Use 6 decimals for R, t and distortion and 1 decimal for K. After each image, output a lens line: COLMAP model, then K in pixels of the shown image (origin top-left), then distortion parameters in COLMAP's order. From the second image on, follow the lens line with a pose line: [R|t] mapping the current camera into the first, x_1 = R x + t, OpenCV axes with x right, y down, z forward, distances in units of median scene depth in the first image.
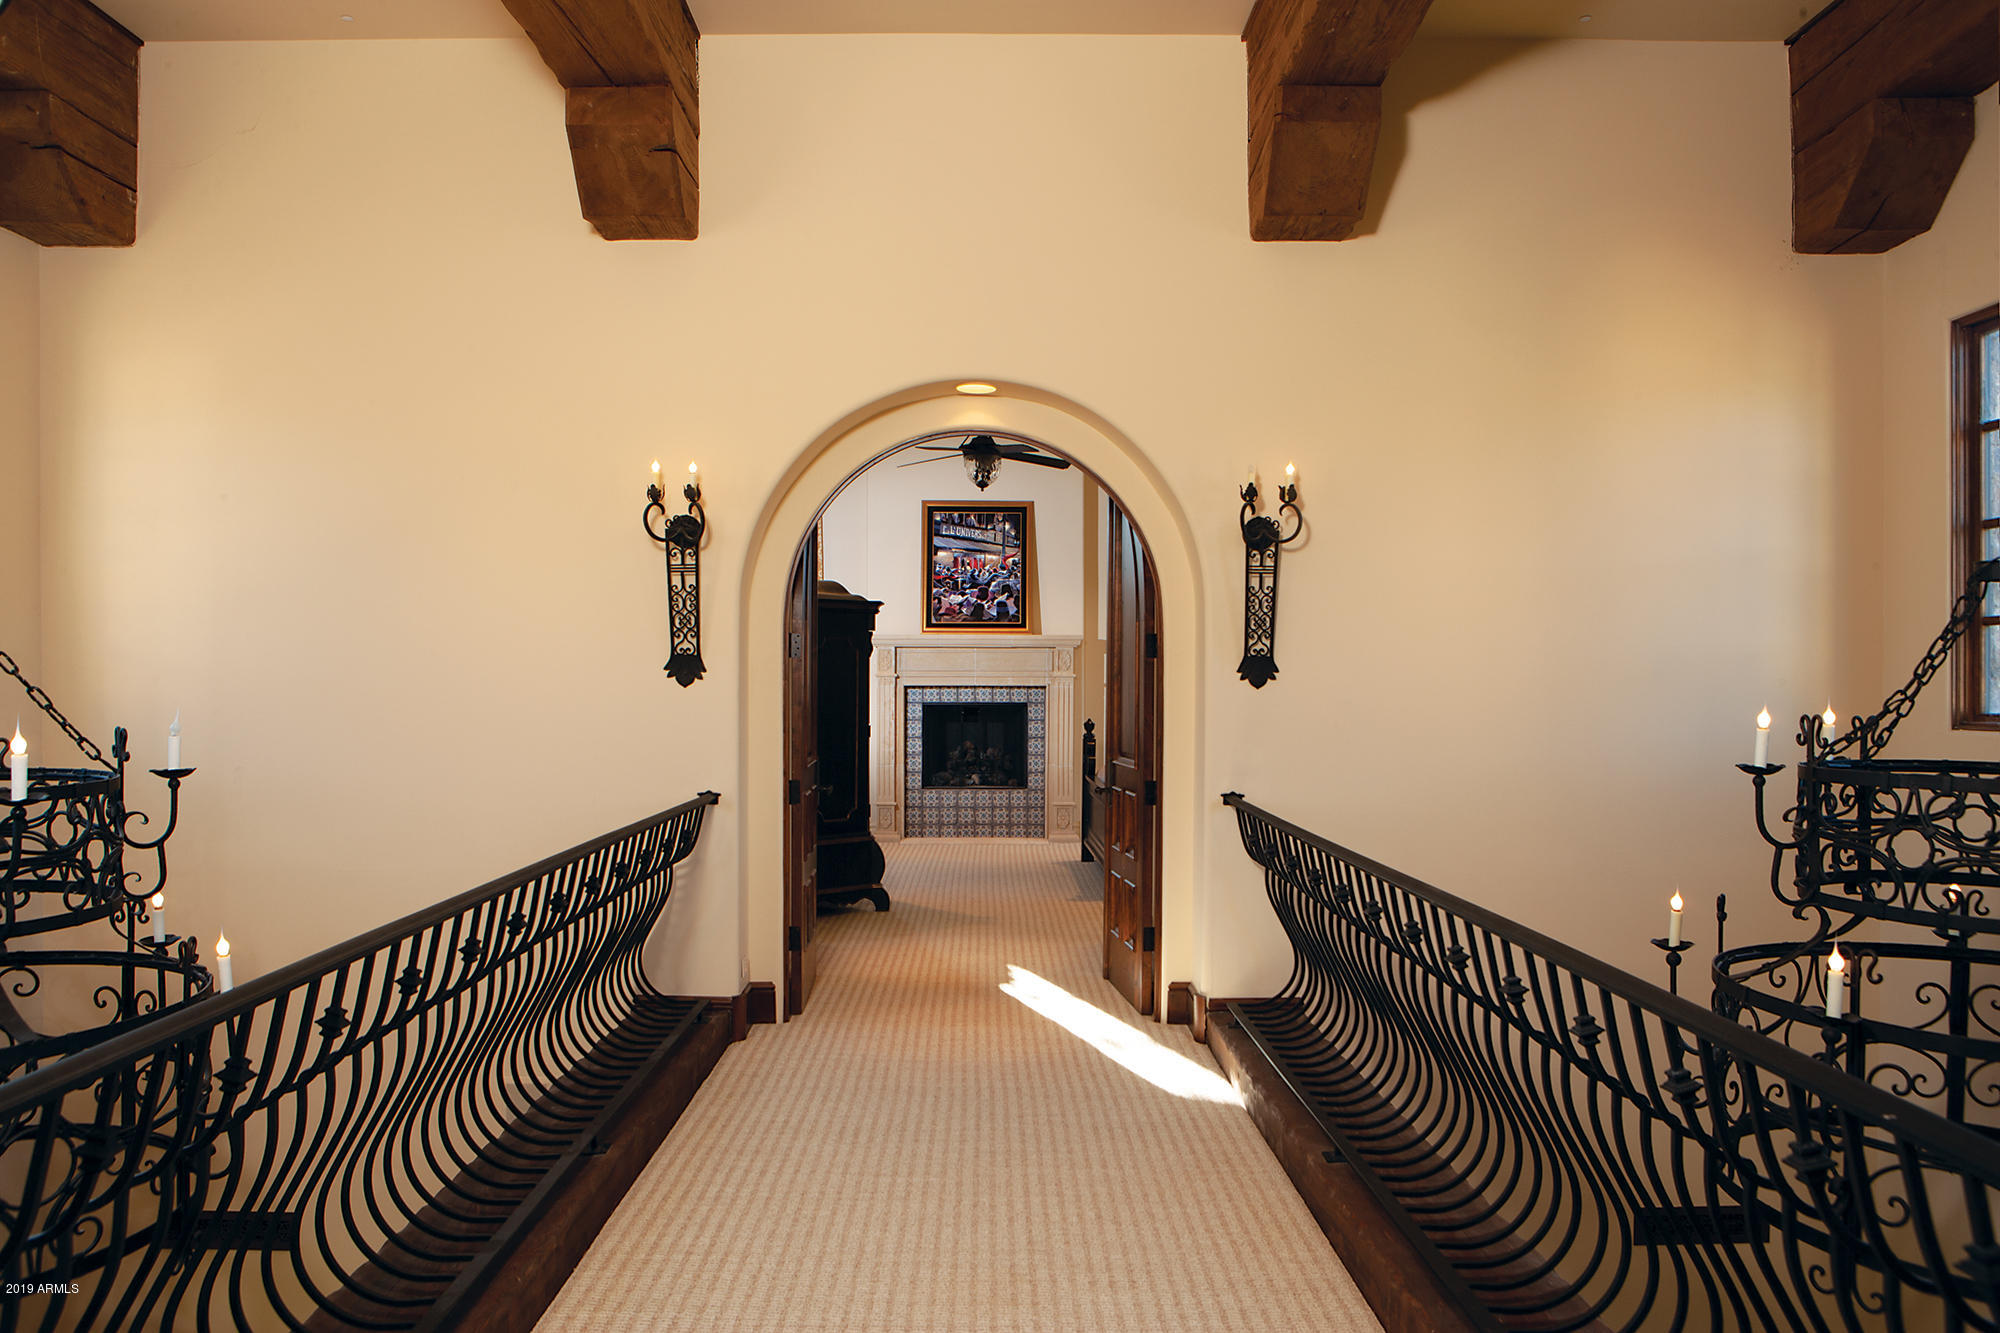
lens RADIAL K [[1436.9, 0, 996.5], [0, 1436.9, 777.5], [0, 0, 1]] dist [-0.000515, 0.006925]
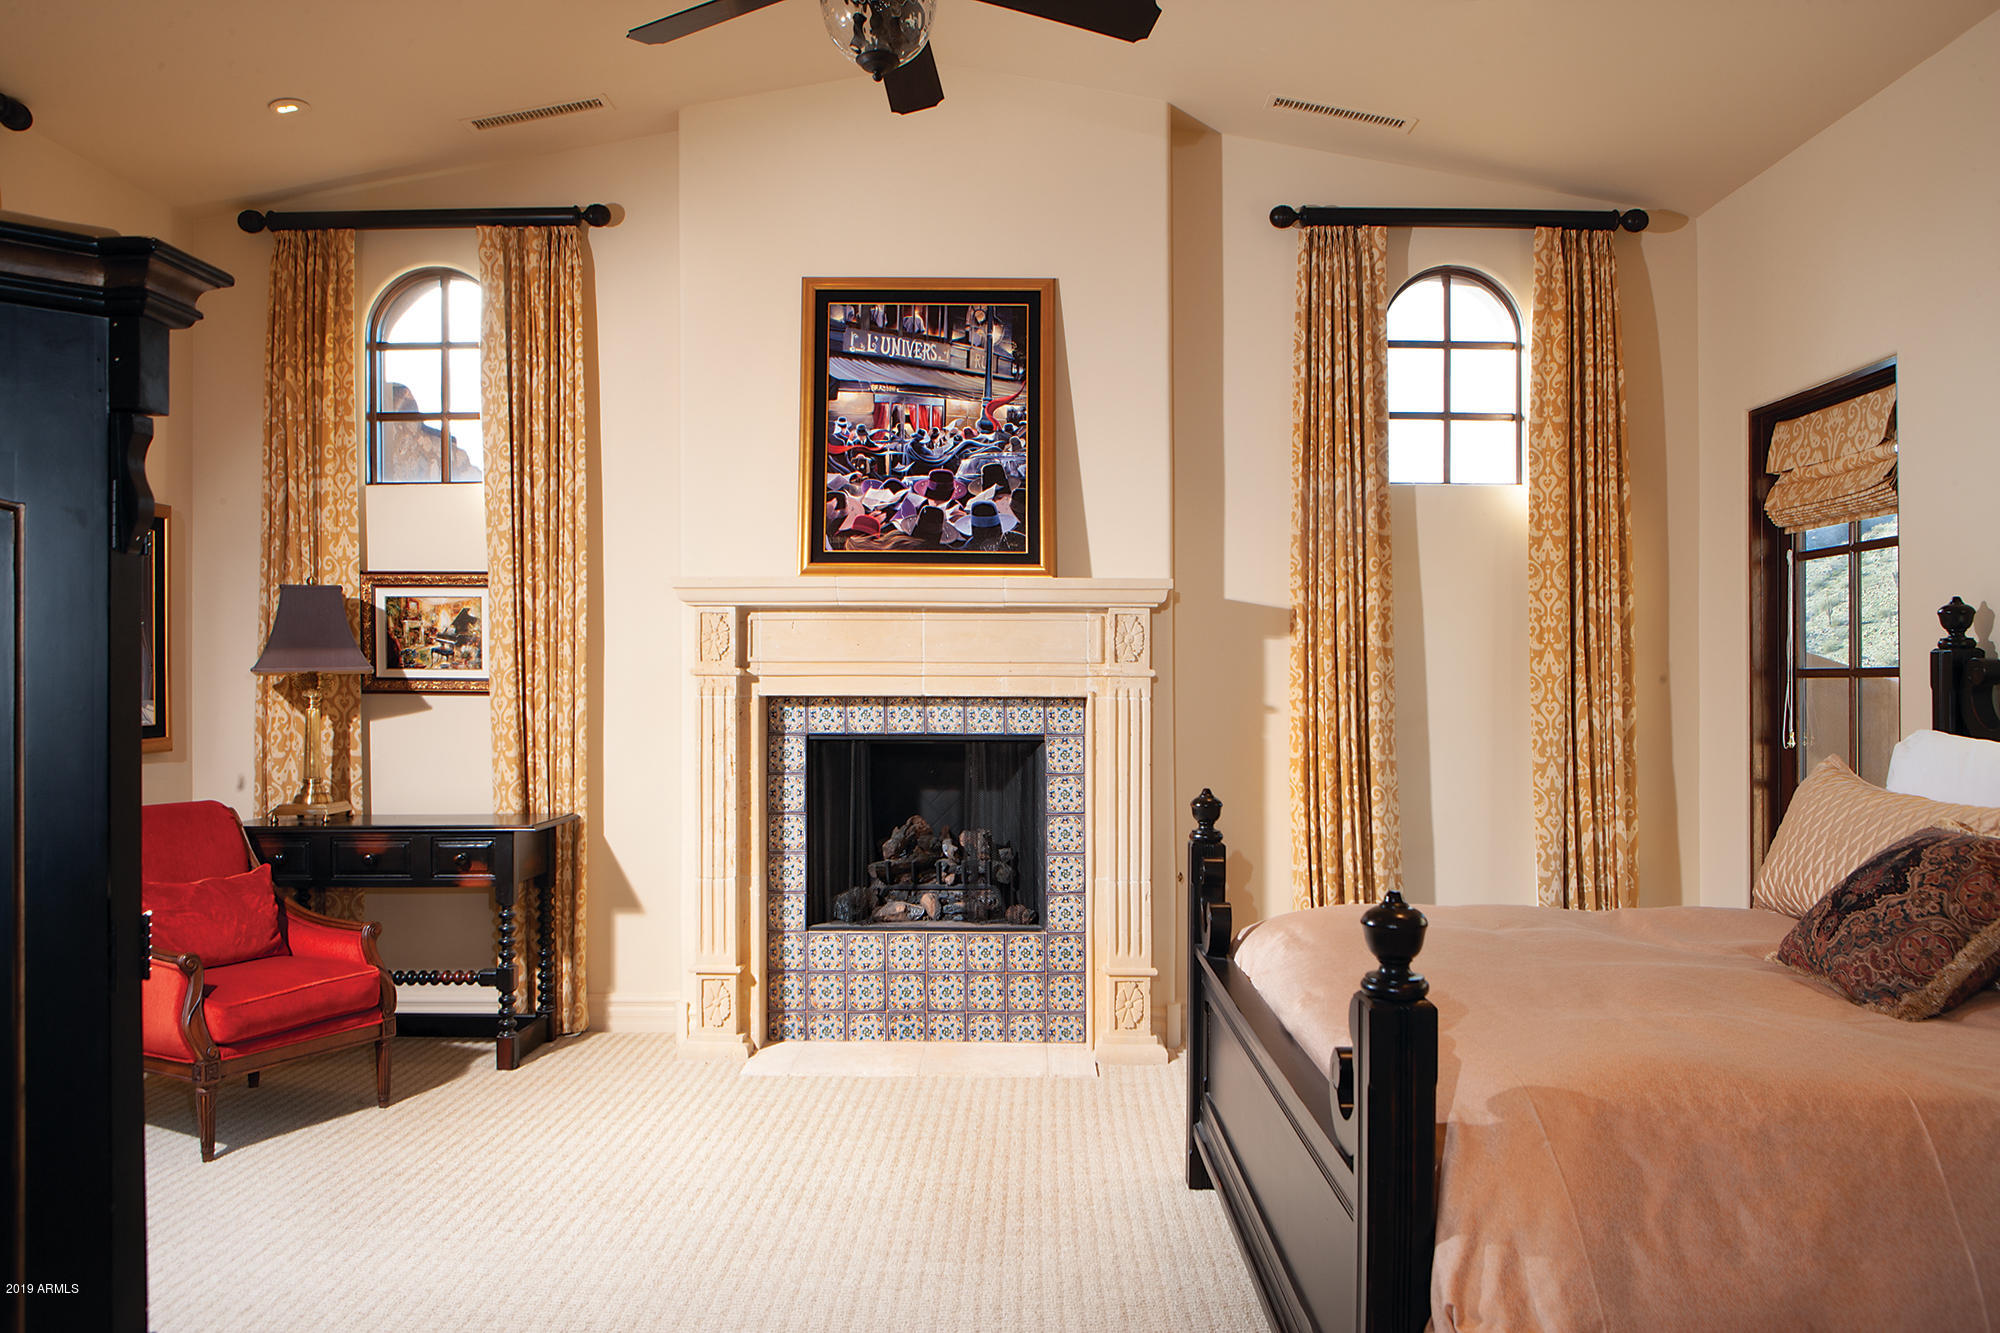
lens RADIAL K [[1485.9, 0, 1037.7], [0, 1485.9, 697.6], [0, 0, 1]] dist [-0.008431, -0.002248]
pose [[0.999736, -0.001633, -0.022907, 0.030418], [-0.000413, 0.996030, -0.089021, -0.023359], [0.022962, 0.089007, 0.995766, 0.556263]]
